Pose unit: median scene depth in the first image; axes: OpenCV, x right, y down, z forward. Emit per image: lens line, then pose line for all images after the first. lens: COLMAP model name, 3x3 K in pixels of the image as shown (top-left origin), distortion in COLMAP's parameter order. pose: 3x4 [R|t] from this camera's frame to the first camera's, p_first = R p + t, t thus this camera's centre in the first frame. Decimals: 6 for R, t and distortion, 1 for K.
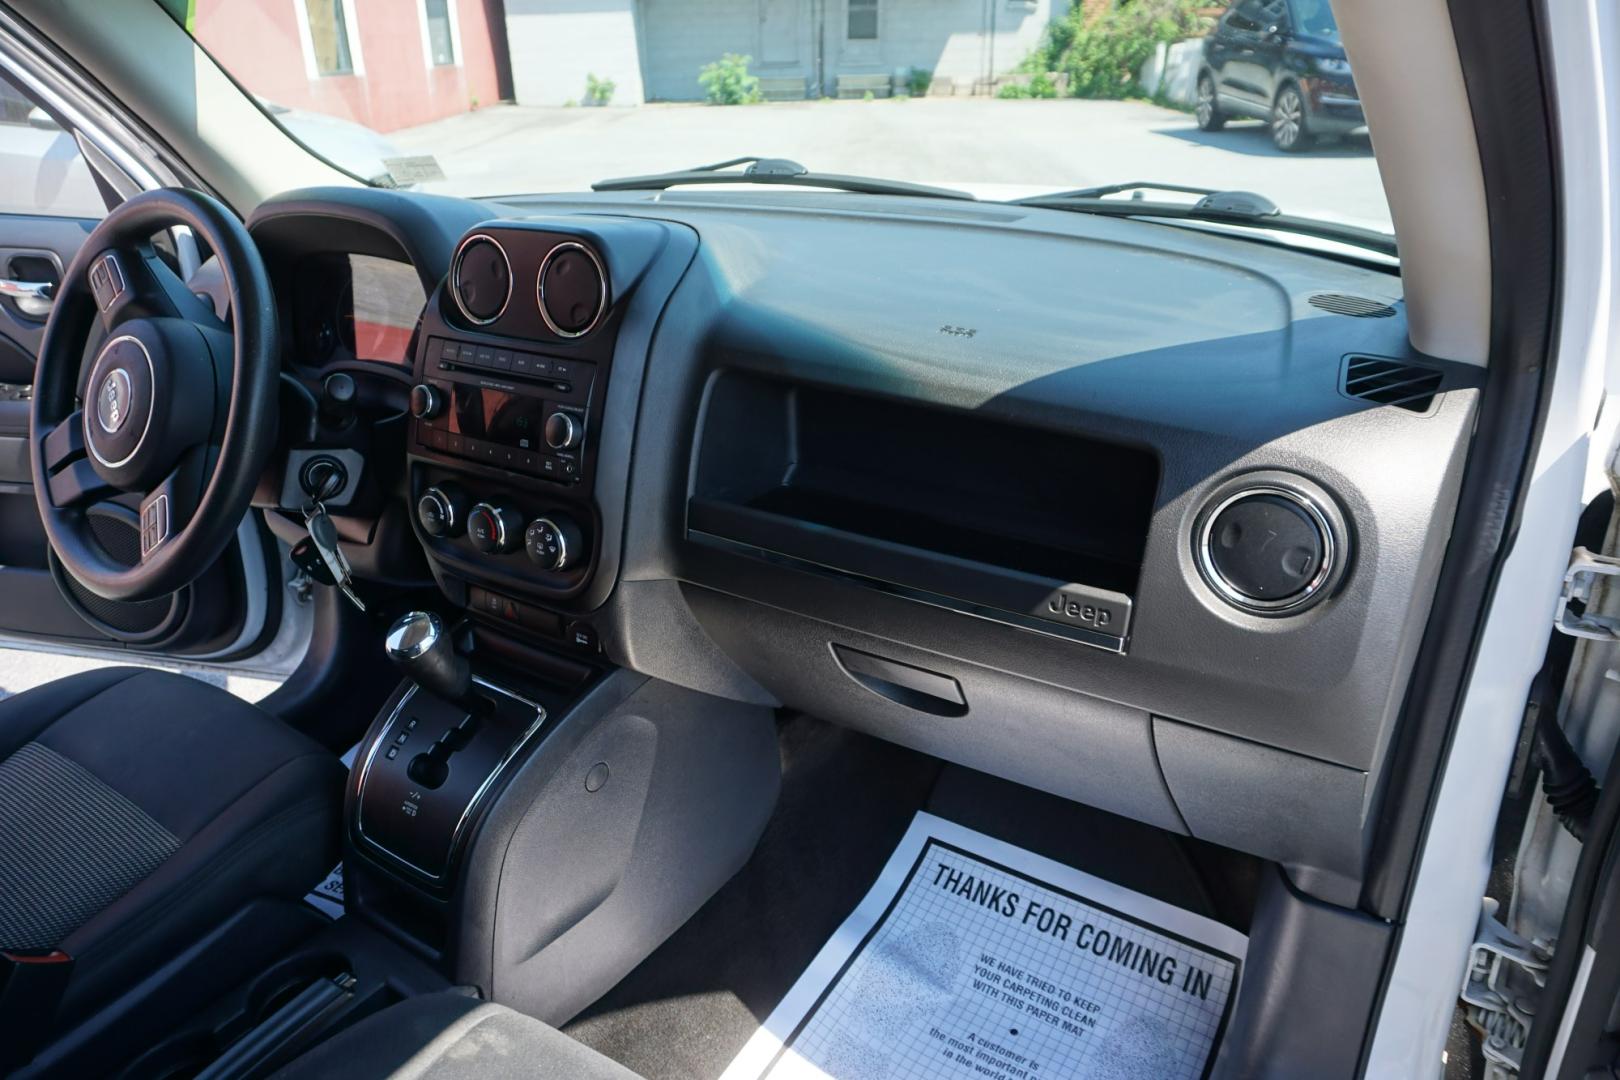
lens RADIAL K [[1093.0, 0, 813.1], [0, 1093.0, 525.4], [0, 0, 1]] dist [-0.047532, 0.038715]
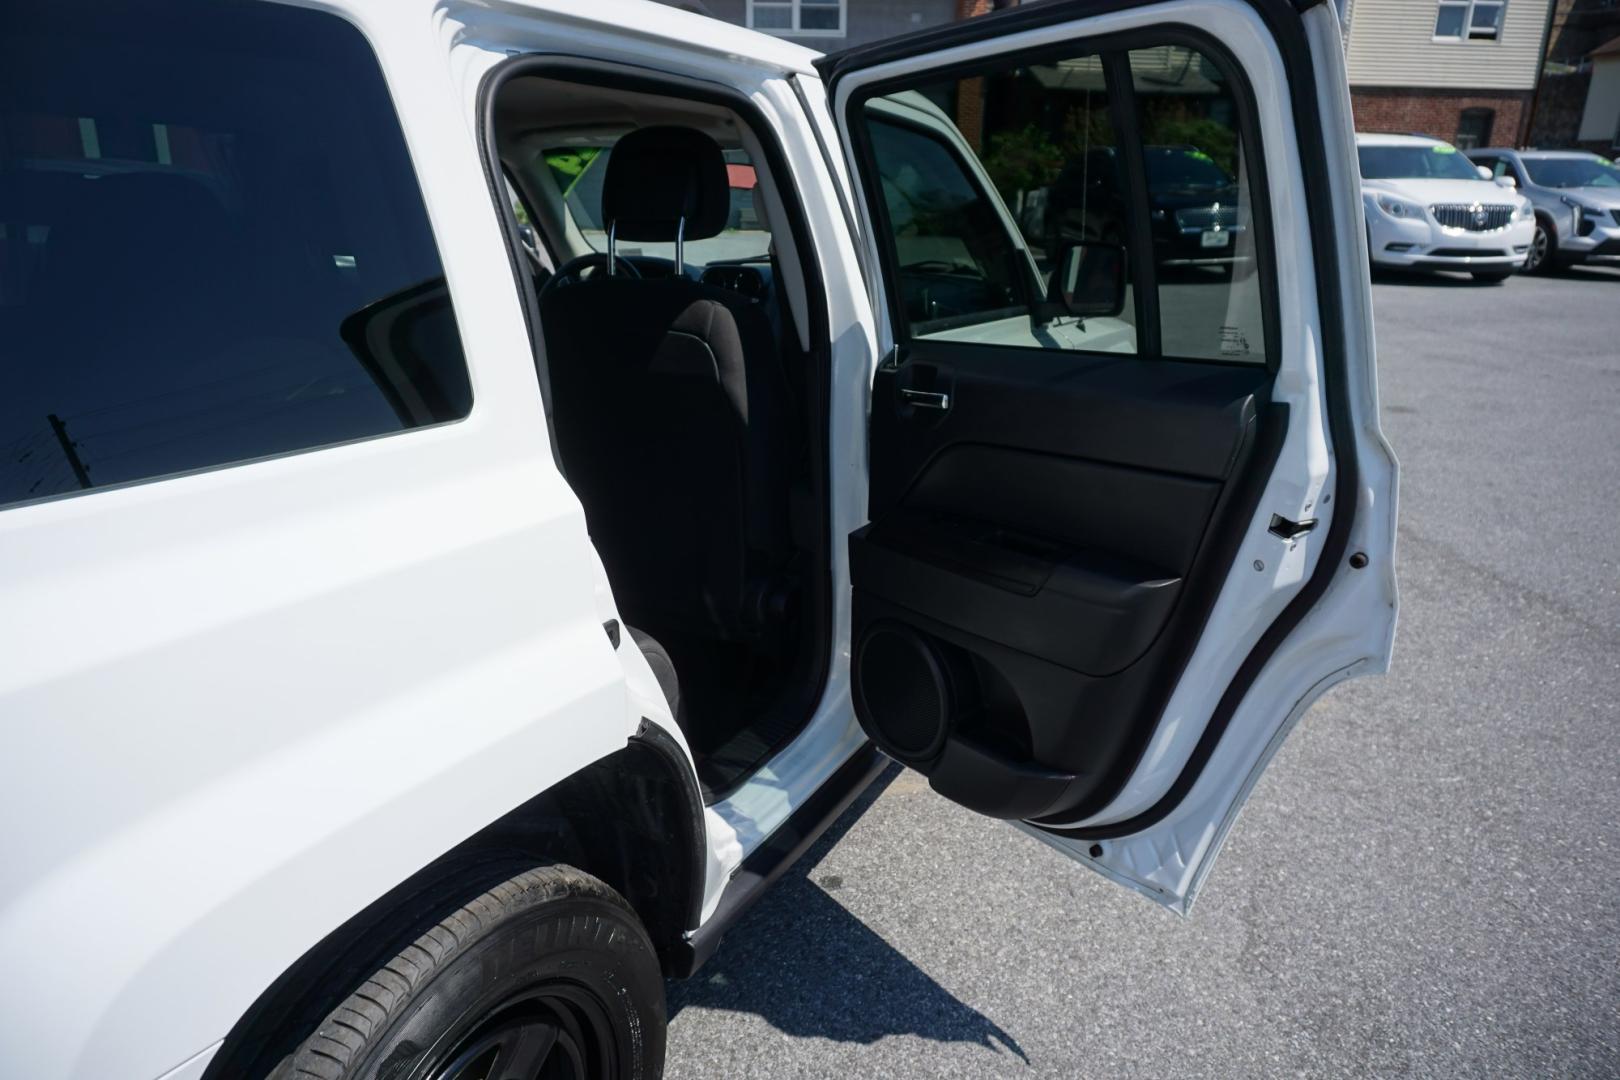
lens RADIAL K [[1093.0, 0, 813.2], [0, 1093.0, 539.8], [0, 0, 1]] dist [-0.047532, 0.038715]
pose [[0.995350, -0.004520, 0.096221, -0.015417], [0.013876, 0.995208, -0.096793, 0.042519], [-0.095322, 0.097678, 0.990643, -0.107765]]
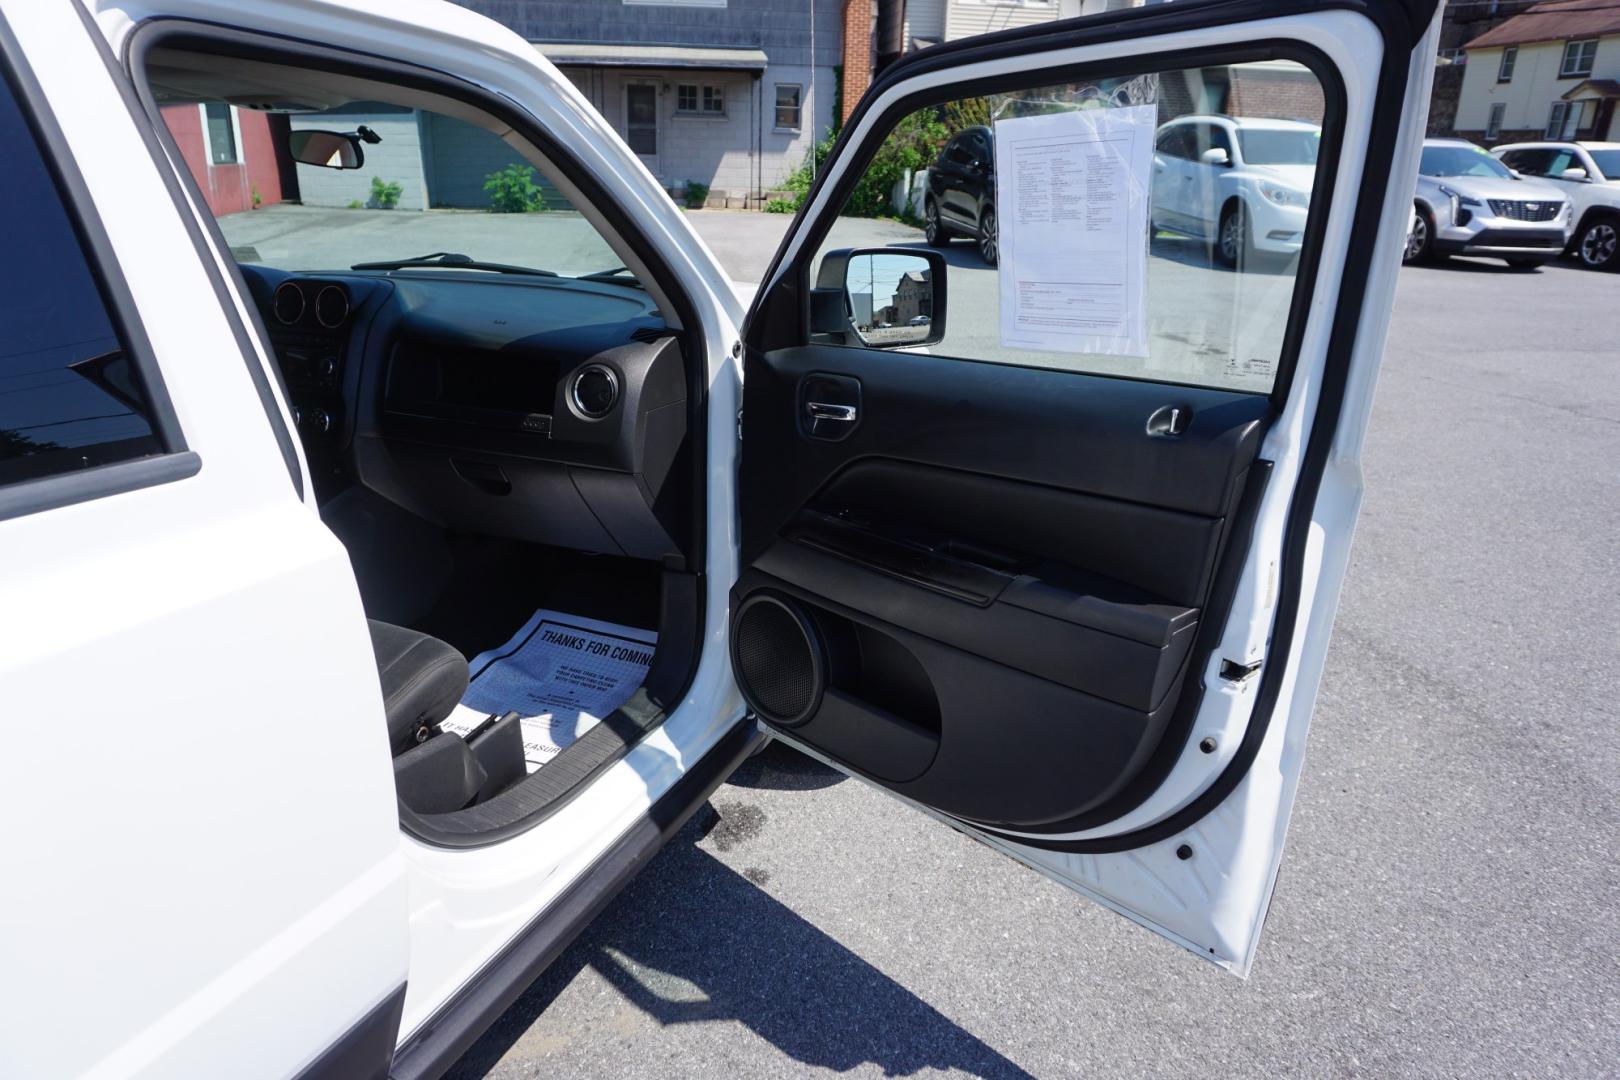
lens RADIAL K [[1093.0, 0, 808.1], [0, 1093.0, 535.3], [0, 0, 1]] dist [-0.047532, 0.038715]
pose [[0.984667, -0.016778, 0.173636, 0.018039], [0.031094, 0.996305, -0.080061, 0.023946], [-0.171651, 0.084232, 0.981550, -0.068290]]
